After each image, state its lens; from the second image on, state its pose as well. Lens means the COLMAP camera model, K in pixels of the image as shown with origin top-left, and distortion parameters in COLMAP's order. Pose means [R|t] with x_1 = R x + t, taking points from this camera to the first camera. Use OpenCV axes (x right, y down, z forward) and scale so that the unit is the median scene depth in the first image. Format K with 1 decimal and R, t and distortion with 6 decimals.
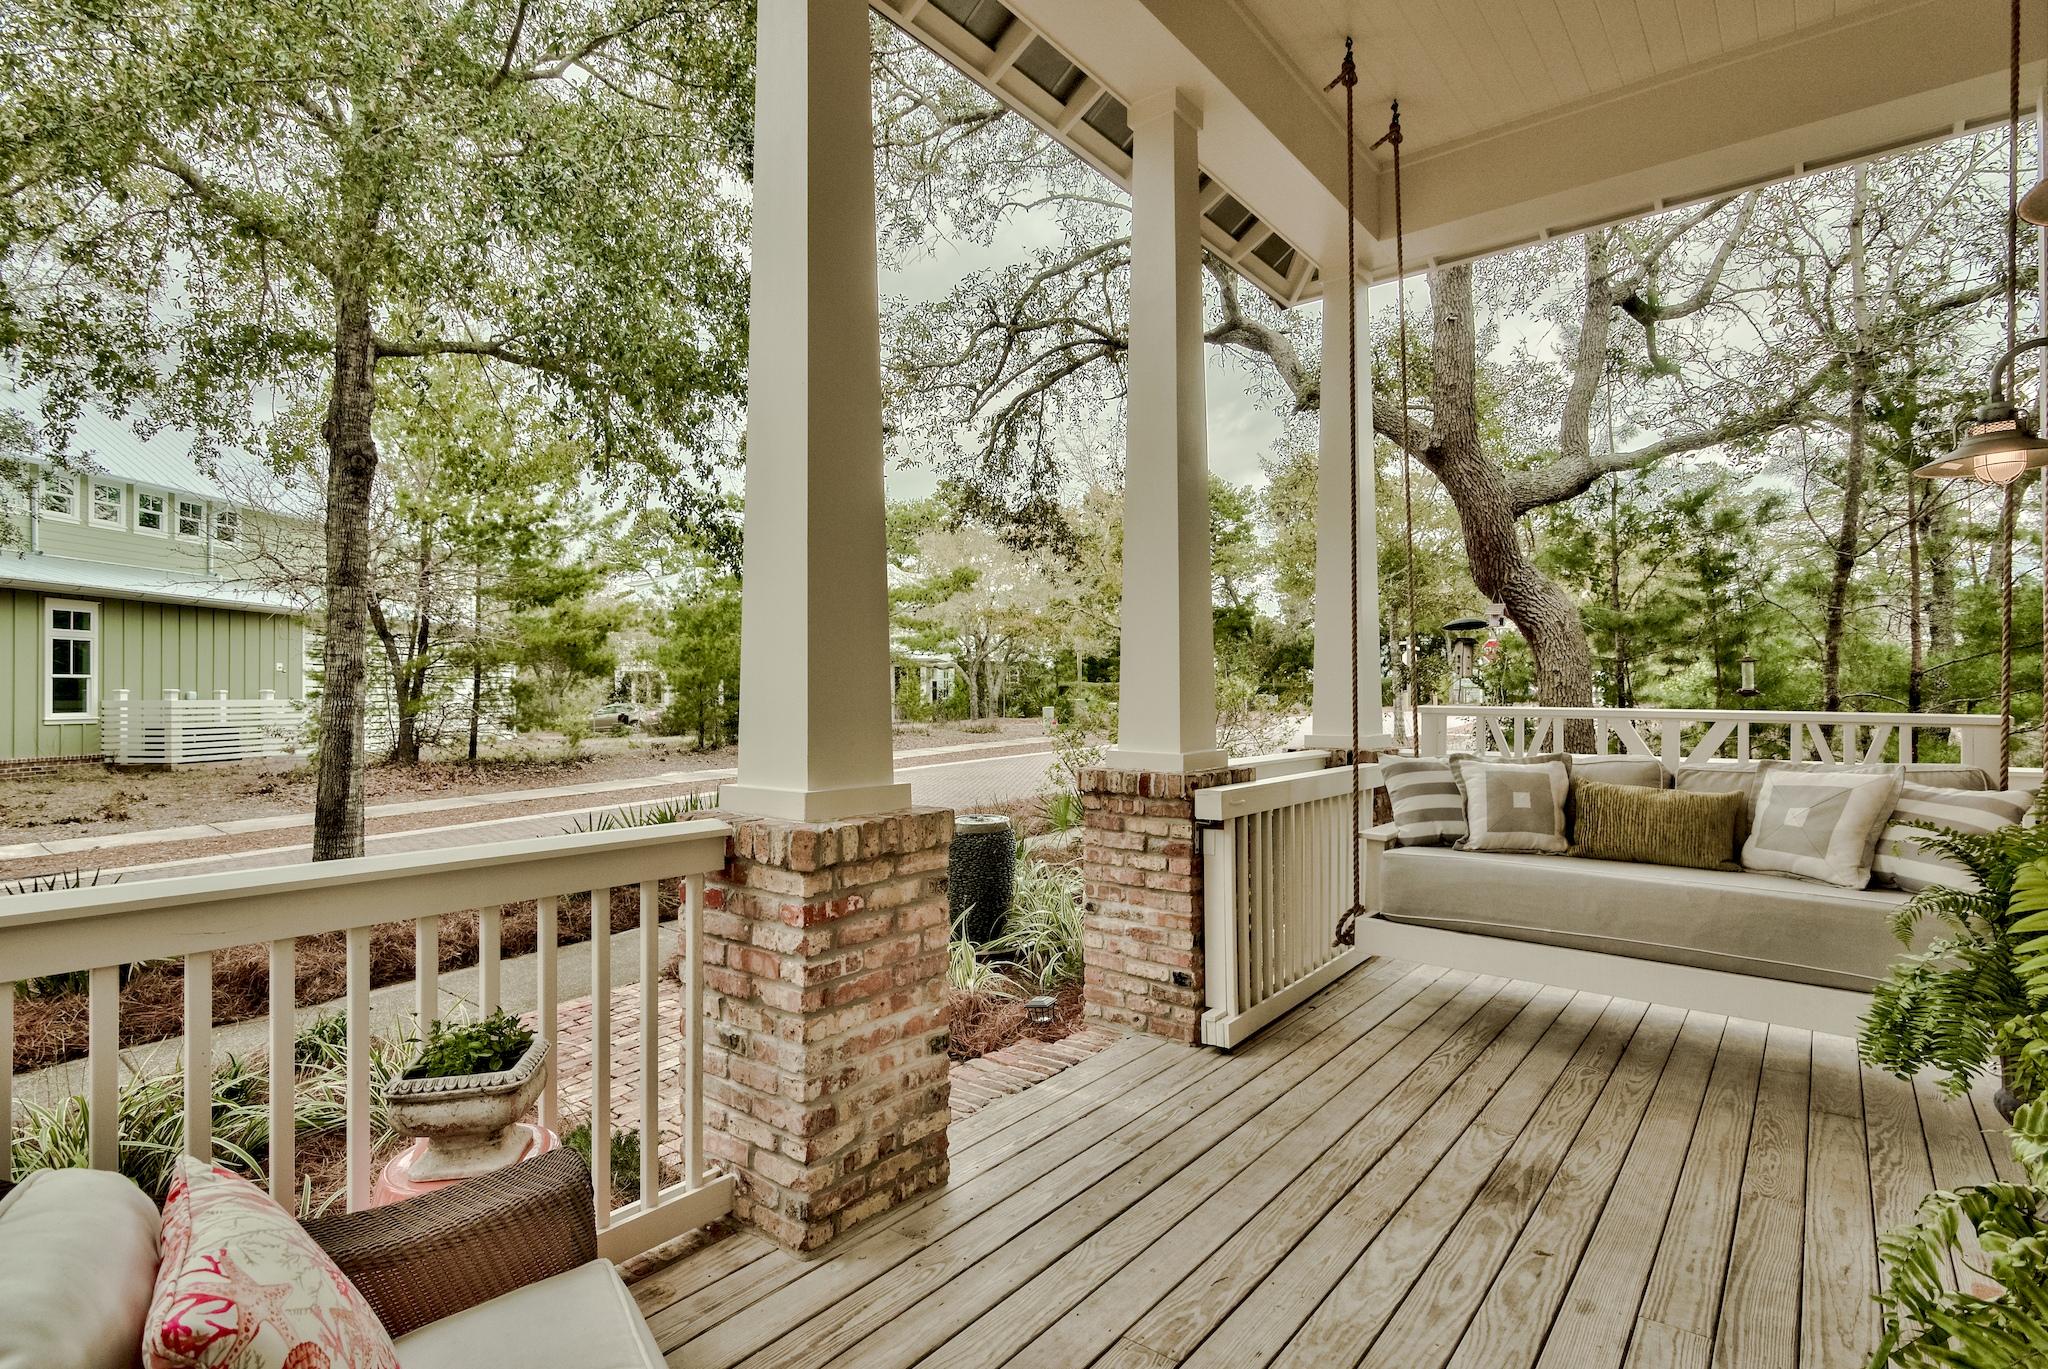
lens RADIAL K [[1009.6, 0, 997.4], [0, 1009.6, 705.6], [0, 0, 1]] dist [0.001057, -0.000154]
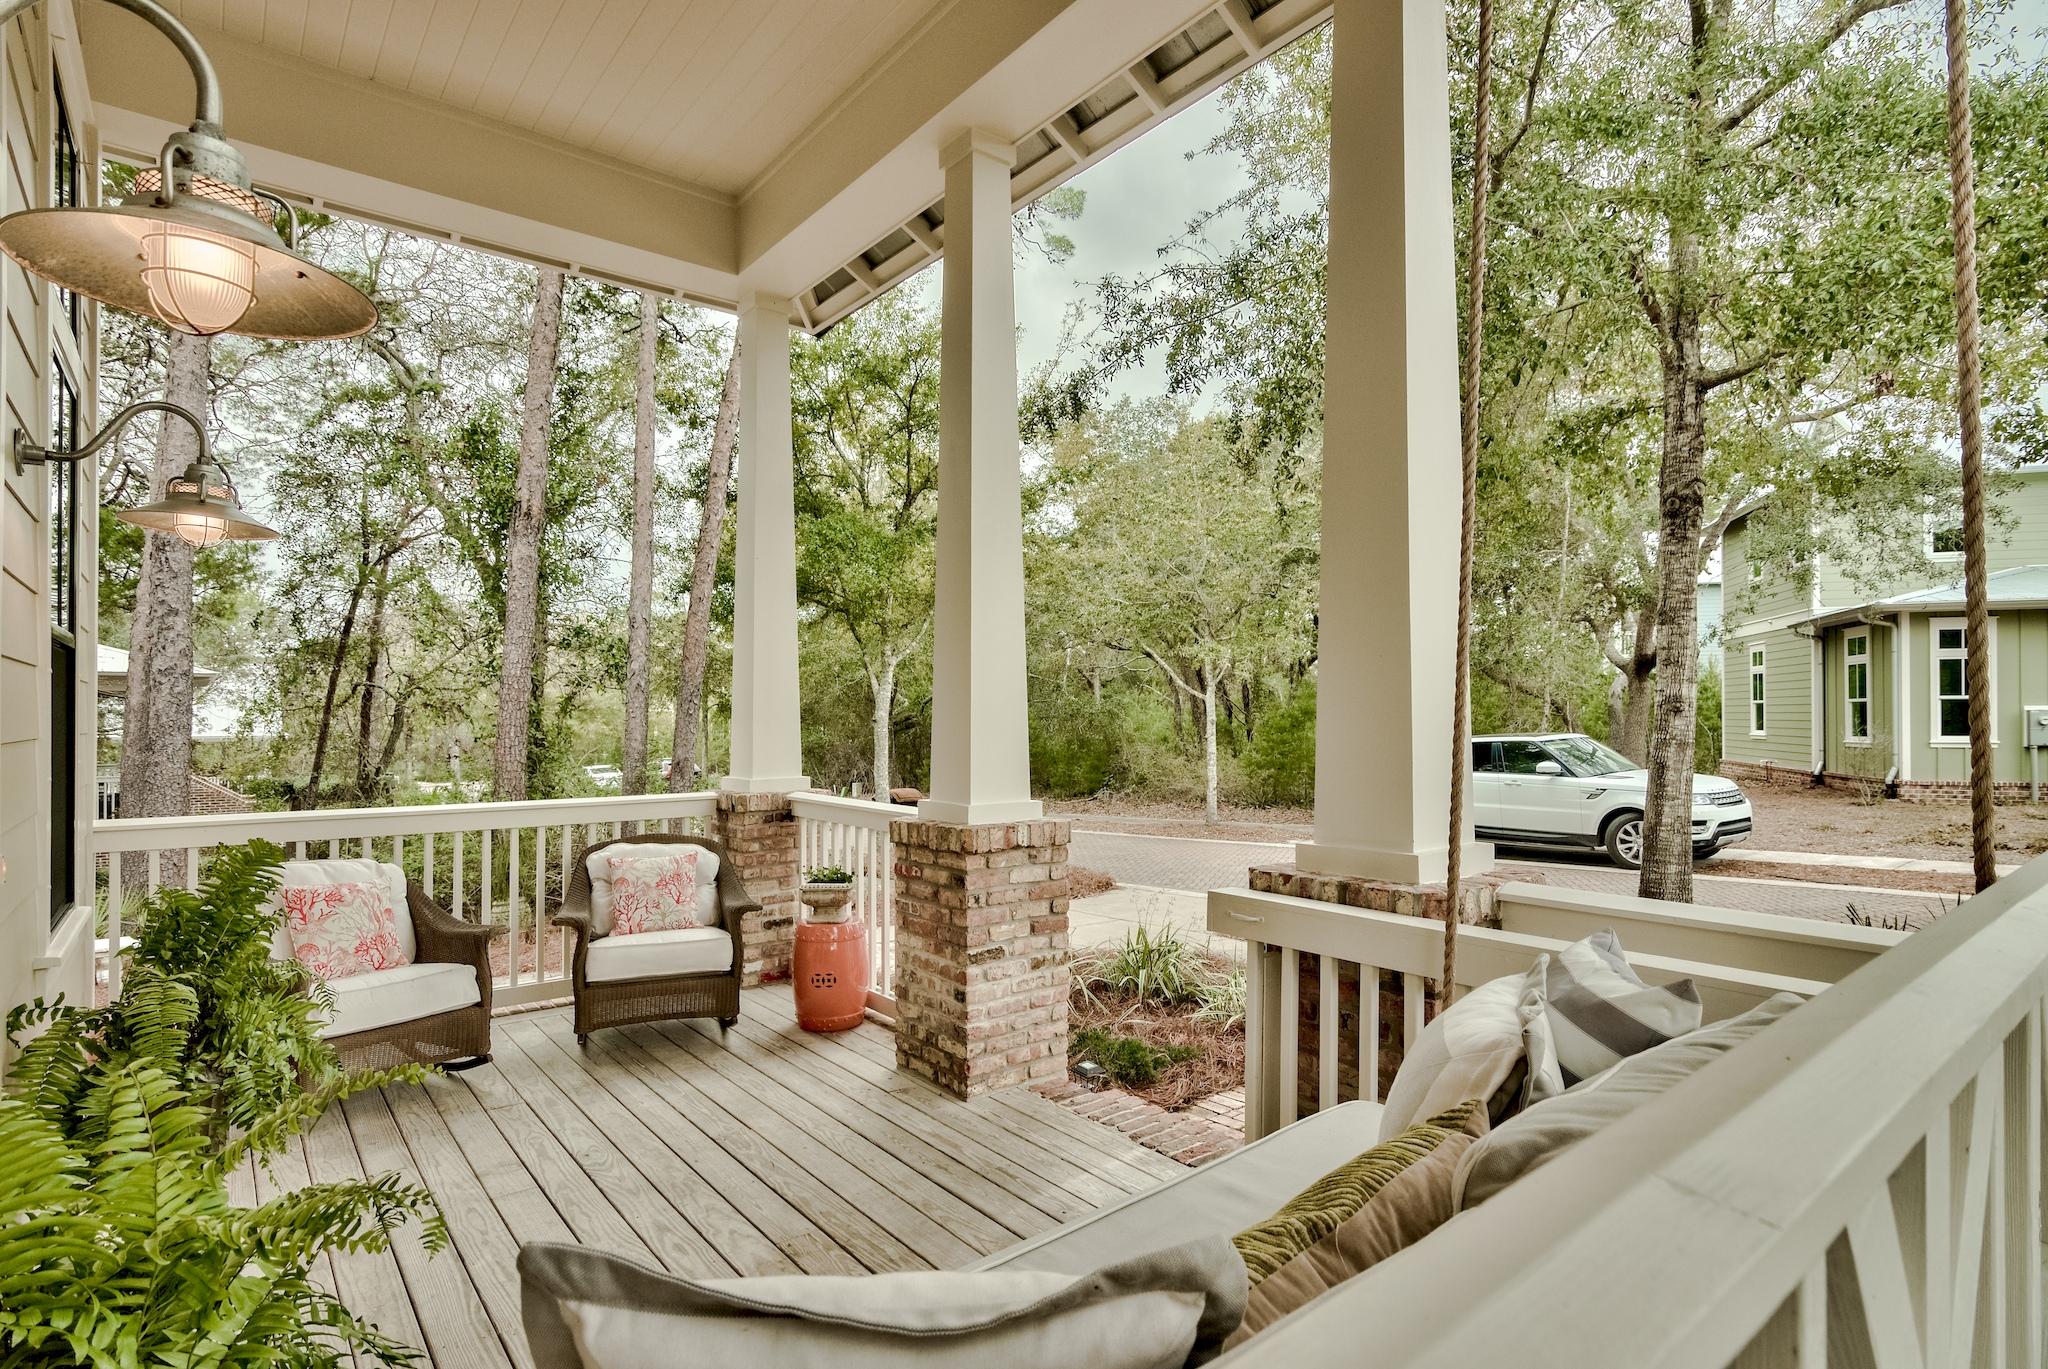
lens RADIAL K [[980.6, 0, 1024.0], [0, 980.6, 684.5], [0, 0, 1]] dist [-0.000017, 0.000113]
pose [[-0.180741, -0.024215, -0.983233, 1.250290], [-0.002855, 0.999706, -0.024096, -0.065283], [0.983527, -0.001548, -0.180757, 1.300803]]
